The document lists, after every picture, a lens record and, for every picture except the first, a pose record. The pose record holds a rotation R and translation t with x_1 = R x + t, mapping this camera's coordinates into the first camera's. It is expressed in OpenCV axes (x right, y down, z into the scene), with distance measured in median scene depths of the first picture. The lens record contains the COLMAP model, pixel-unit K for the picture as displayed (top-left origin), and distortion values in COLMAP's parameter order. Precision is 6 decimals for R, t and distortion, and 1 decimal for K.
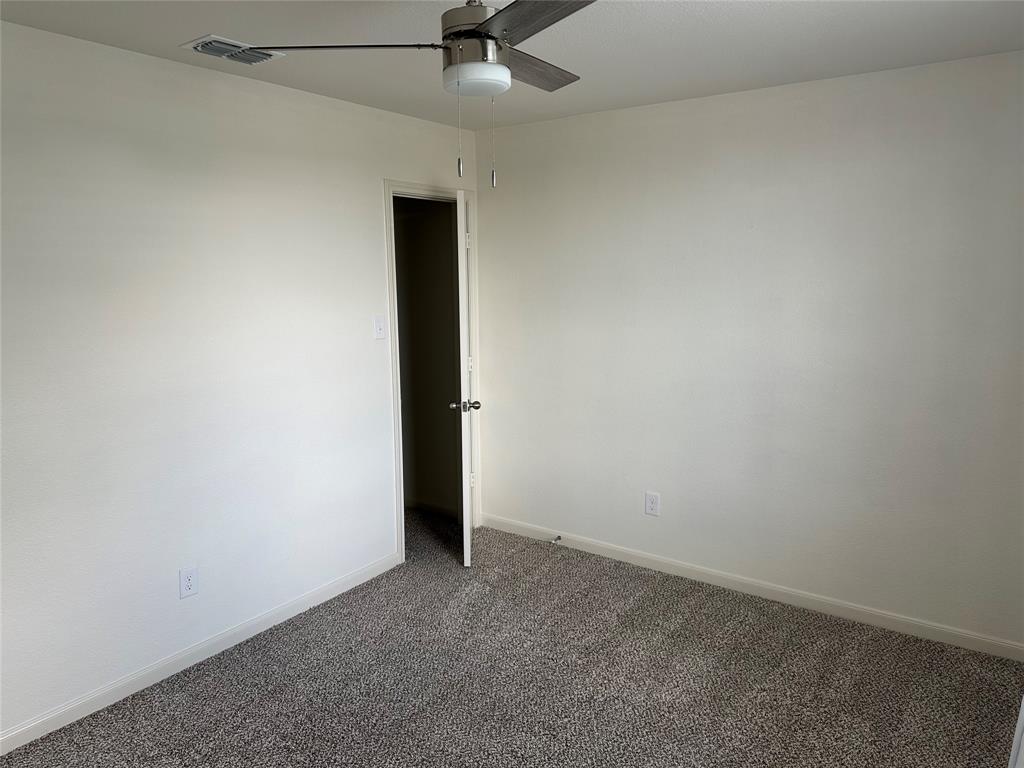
lens RADIAL K [[722.3, 0, 510.6], [0, 722.3, 388.6], [0, 0, 1]] dist [0.115430, -0.113982]
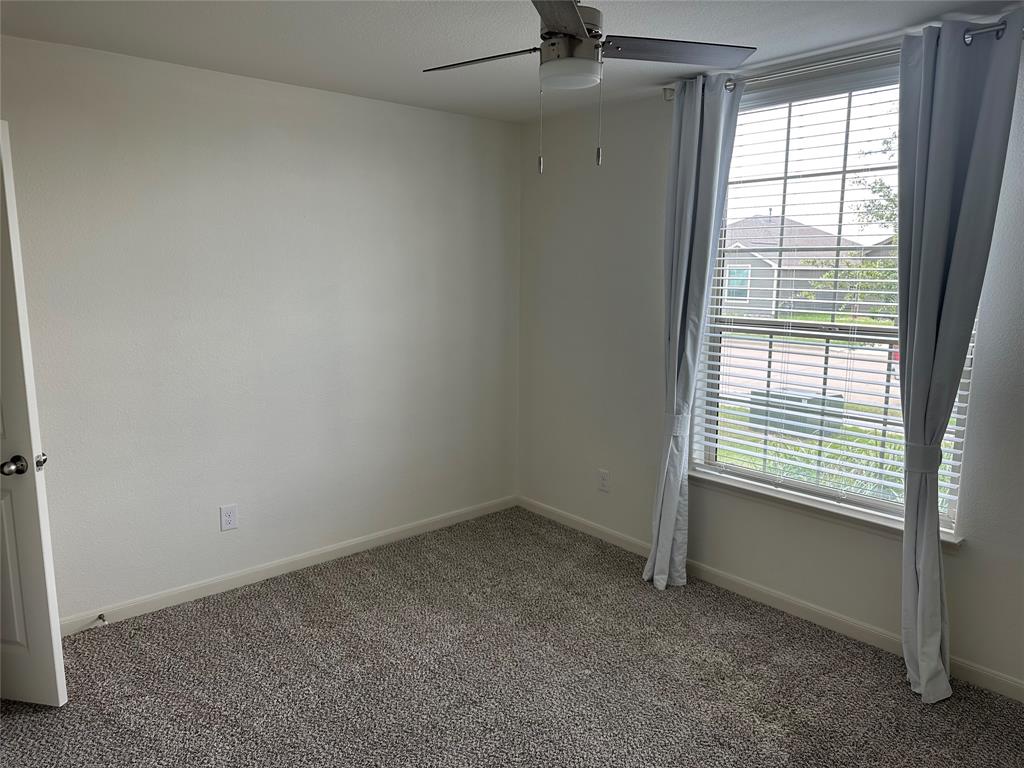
lens RADIAL K [[722.3, 0, 510.6], [0, 722.3, 388.6], [0, 0, 1]] dist [0.115430, -0.113982]
pose [[0.235330, -0.154928, 0.959488, -0.598748], [0.150710, 0.981089, 0.121452, -0.057169], [-0.960159, 0.116024, 0.254229, 0.443505]]
